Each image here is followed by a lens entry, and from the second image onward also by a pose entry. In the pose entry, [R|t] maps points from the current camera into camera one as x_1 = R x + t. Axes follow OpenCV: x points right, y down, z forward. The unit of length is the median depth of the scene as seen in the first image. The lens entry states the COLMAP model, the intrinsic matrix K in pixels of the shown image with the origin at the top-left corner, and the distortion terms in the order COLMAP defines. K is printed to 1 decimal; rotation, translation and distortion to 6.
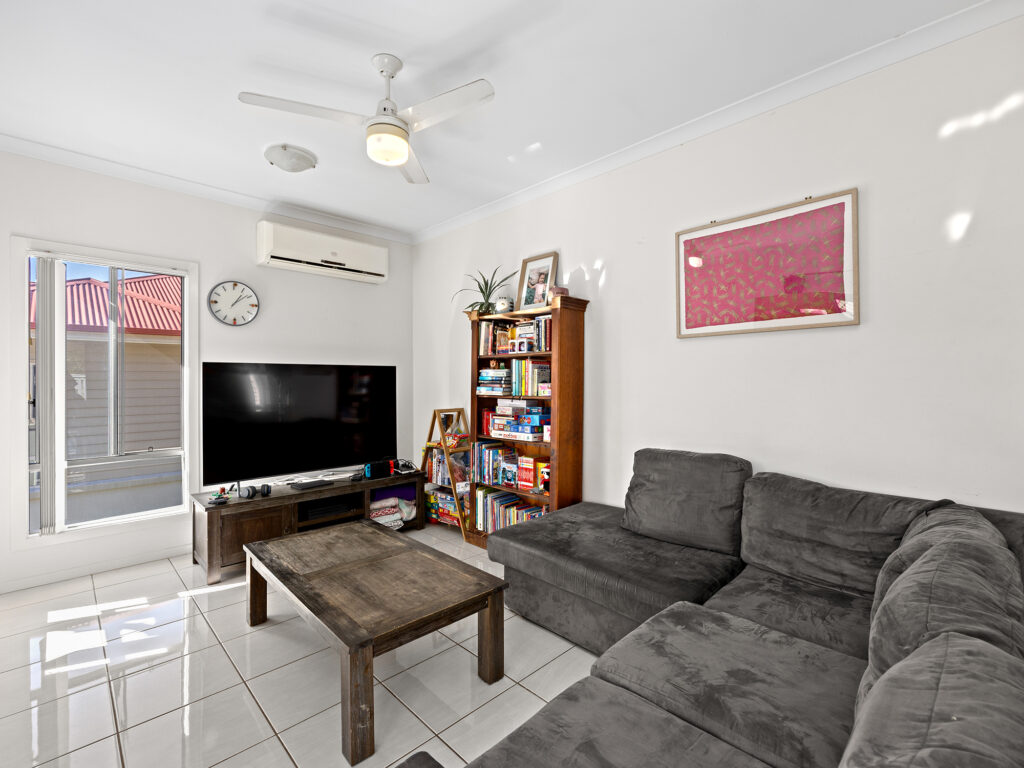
lens RADIAL K [[468.2, 0, 511.0], [0, 468.2, 386.0], [0, 0, 1]] dist [-0.004783, -0.000409]
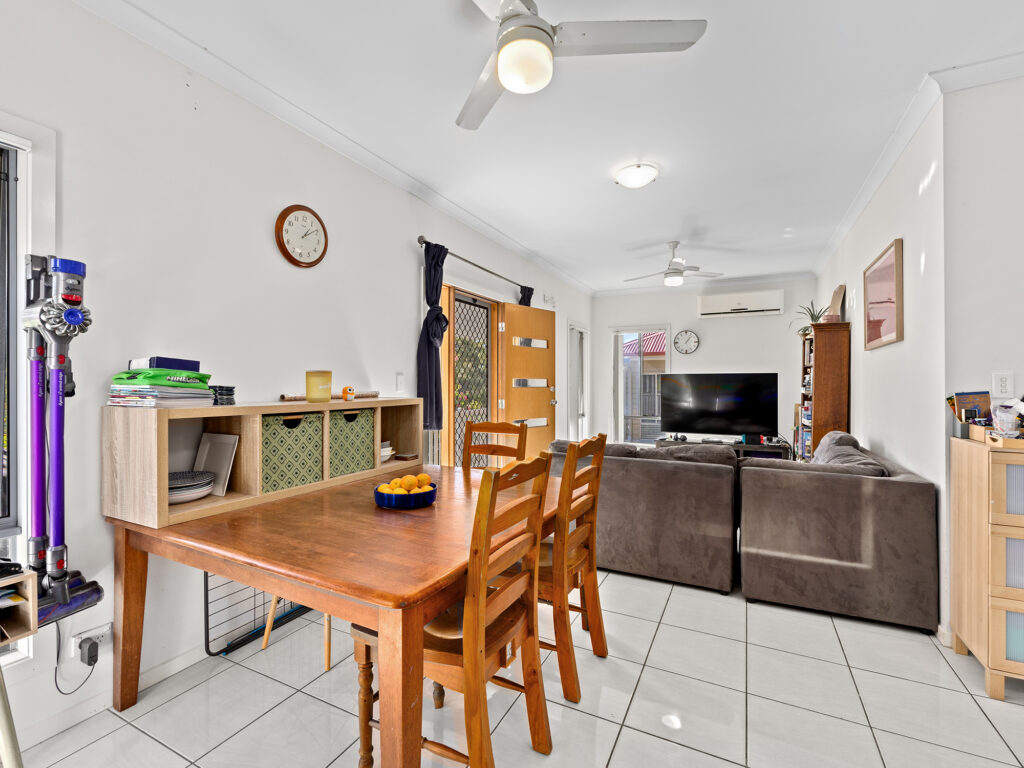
lens RADIAL K [[468.2, 0, 514.1], [0, 468.2, 382.5], [0, 0, 1]] dist [-0.004783, -0.000409]
pose [[0.320358, 0.003570, -0.947290, 0.981090], [-0.005914, 0.999981, 0.001768, -0.011213], [0.947278, 0.005035, 0.320373, -0.272528]]
